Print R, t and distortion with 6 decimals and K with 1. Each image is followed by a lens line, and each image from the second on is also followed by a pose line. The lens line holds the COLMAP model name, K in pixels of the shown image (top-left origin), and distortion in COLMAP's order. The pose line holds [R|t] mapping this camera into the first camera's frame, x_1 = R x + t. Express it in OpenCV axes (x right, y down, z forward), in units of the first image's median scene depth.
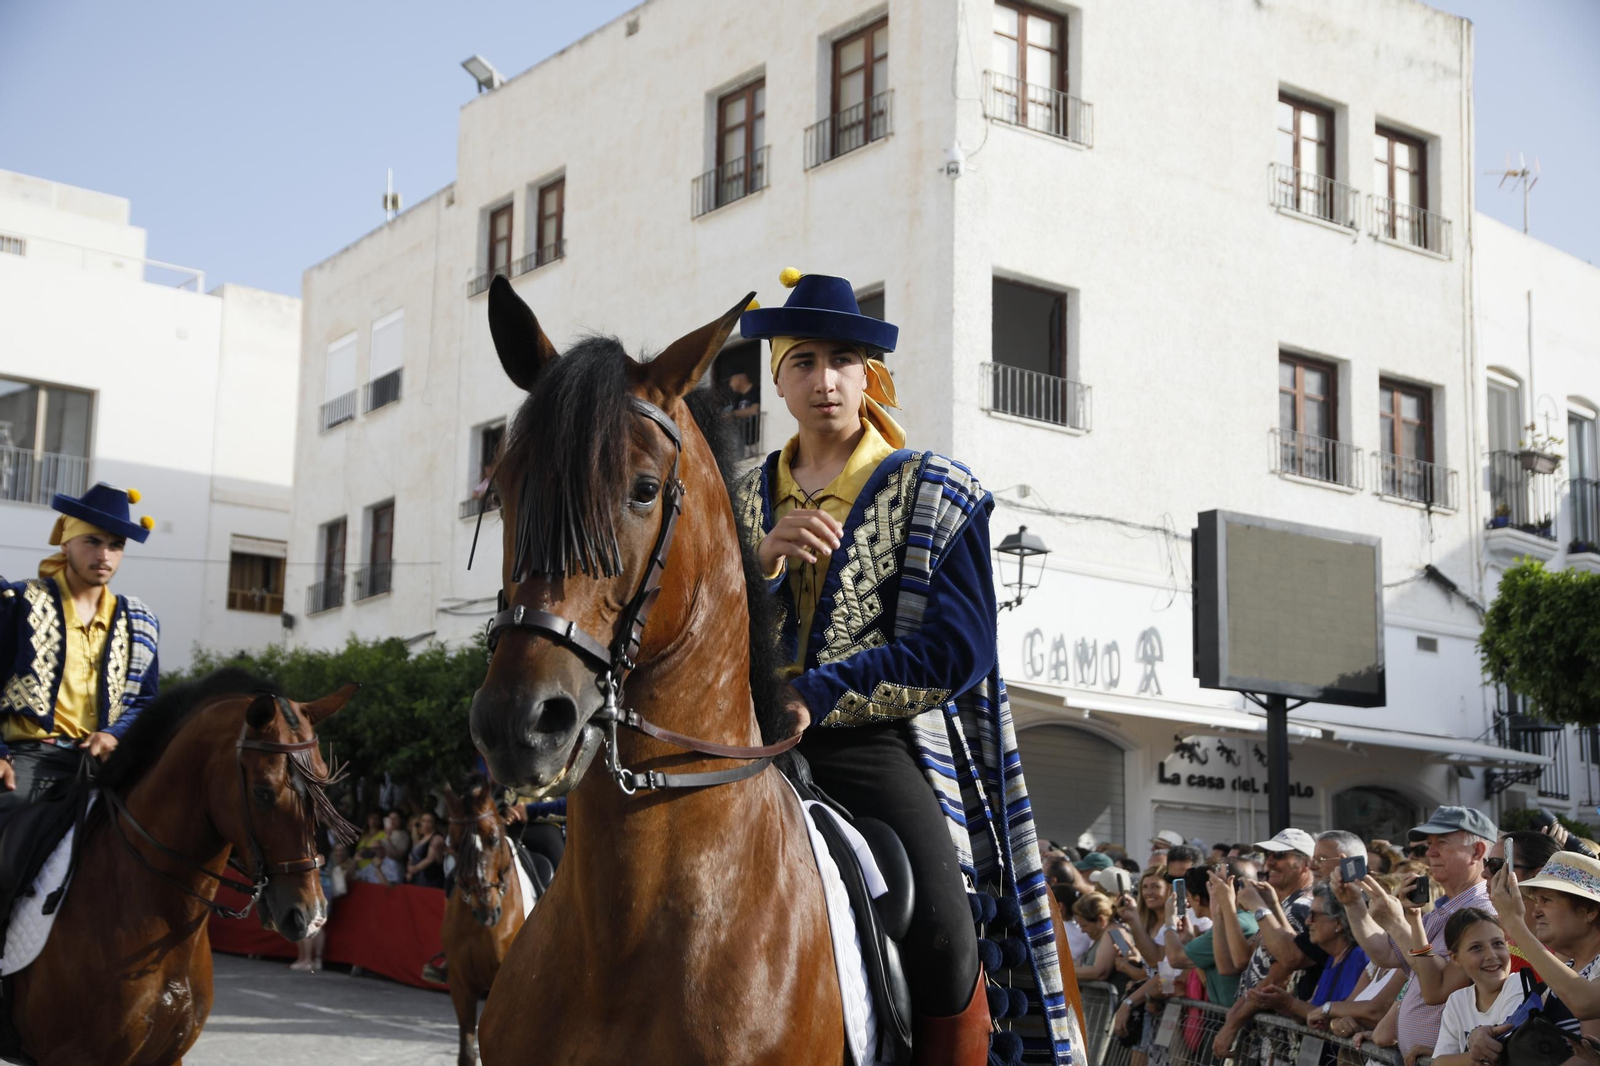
lens RADIAL K [[2274.7, 0, 808.4], [0, 2274.7, 543.4], [0, 0, 1]] dist [0.210536, 0.097864]
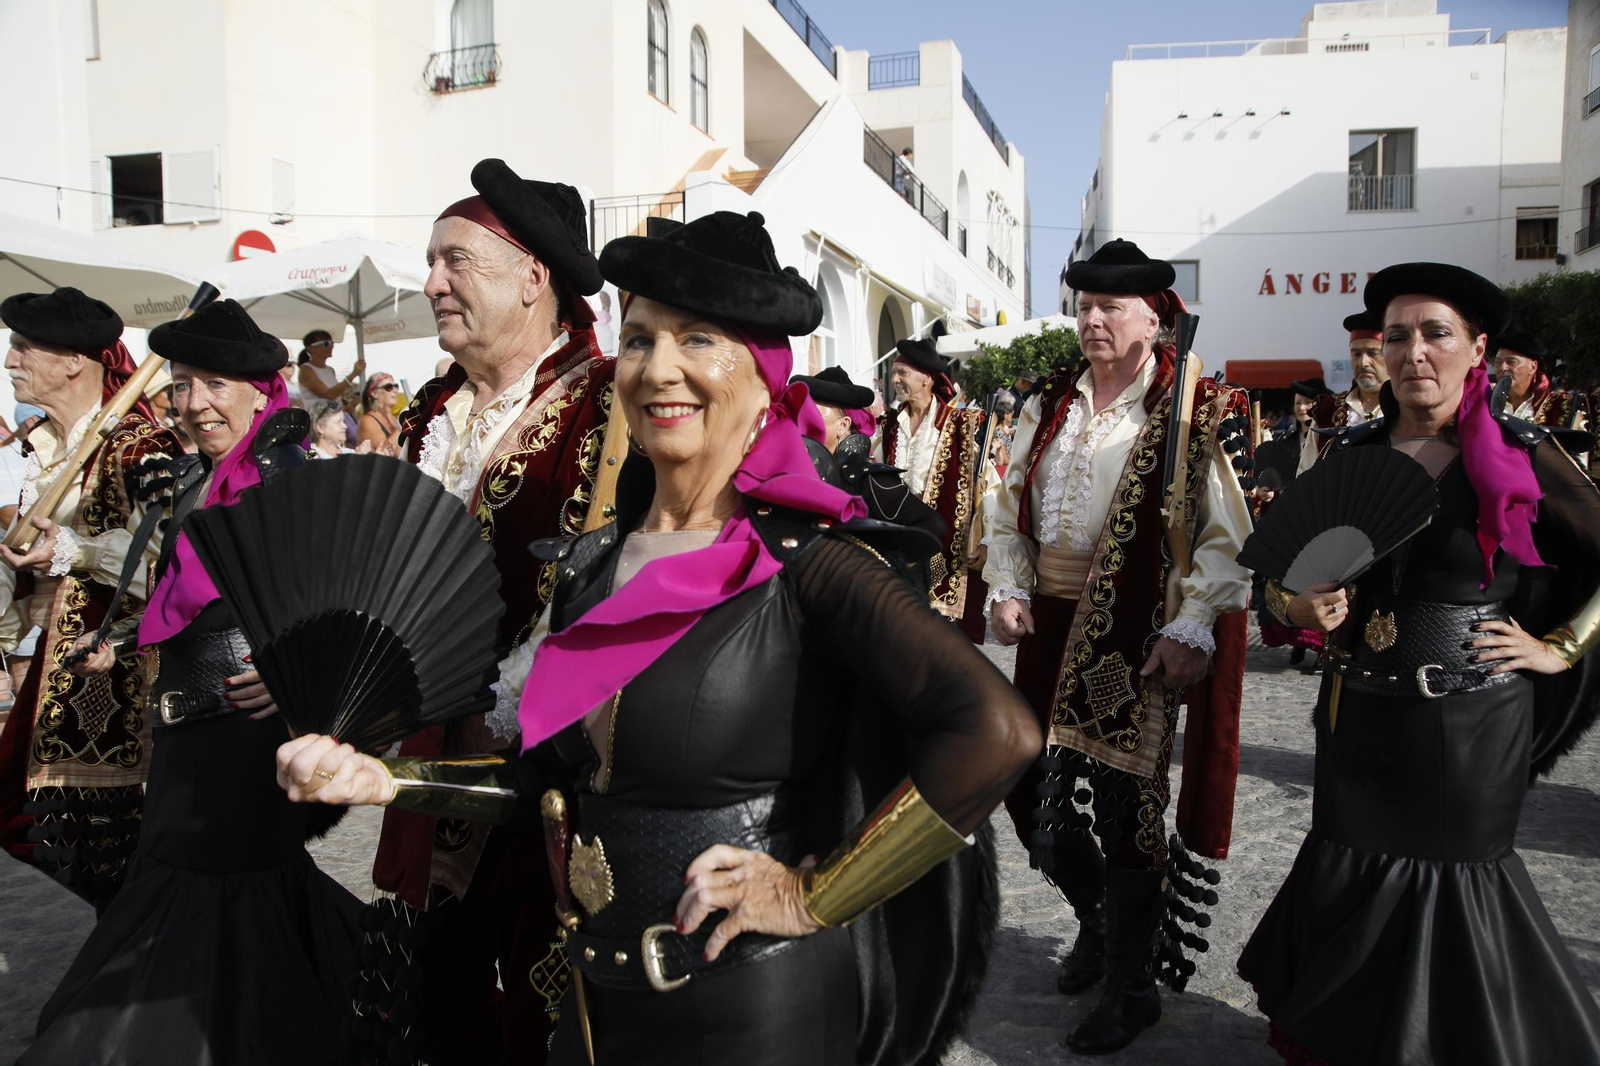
lens RADIAL K [[1246.8, 0, 784.4], [0, 1246.8, 537.3], [0, 0, 1]] dist [-0.090966, 0.132145]
pose [[0.697324, 0.010145, -0.716684, -0.018470], [0.143857, 0.977572, 0.153809, 0.023642], [0.702171, -0.210355, 0.680225, 0.150634]]
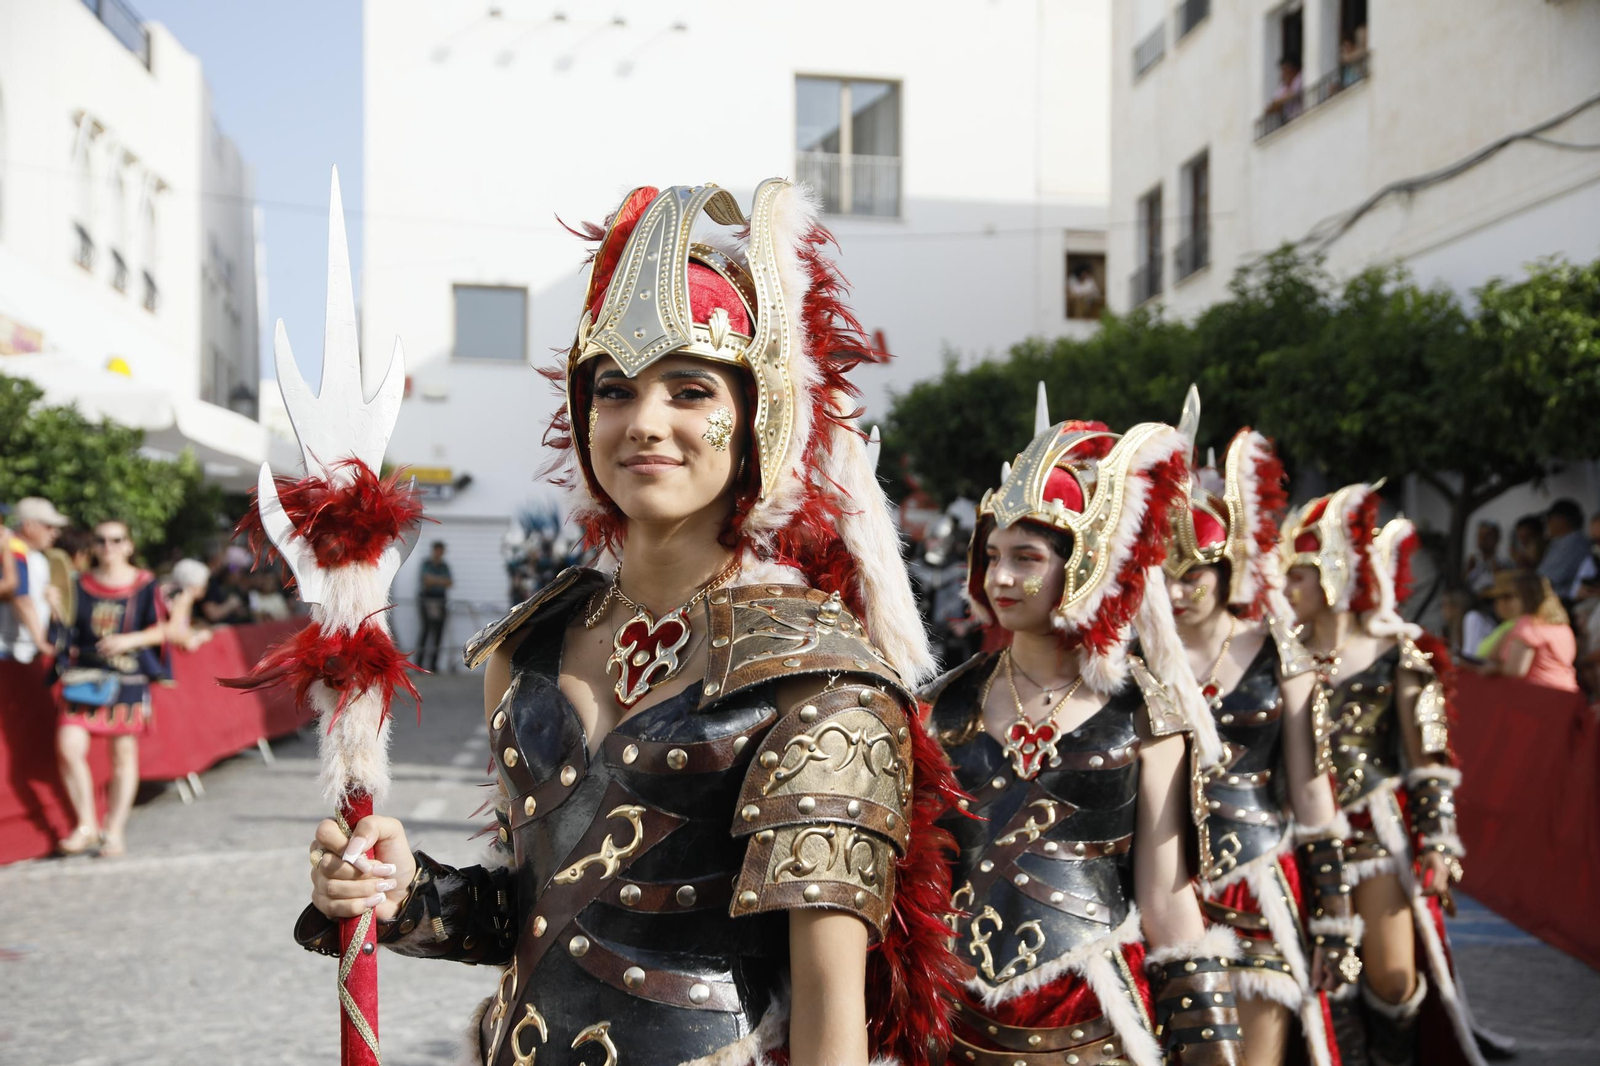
lens RADIAL K [[2315.6, 0, 787.3], [0, 2315.6, 540.4], [0, 0, 1]] dist [0.230567, 0.060958]
pose [[0.901571, -0.045548, -0.430226, 0.040176], [0.090722, 0.992236, 0.085067, 0.045550], [0.423012, -0.115725, 0.898704, 0.281532]]
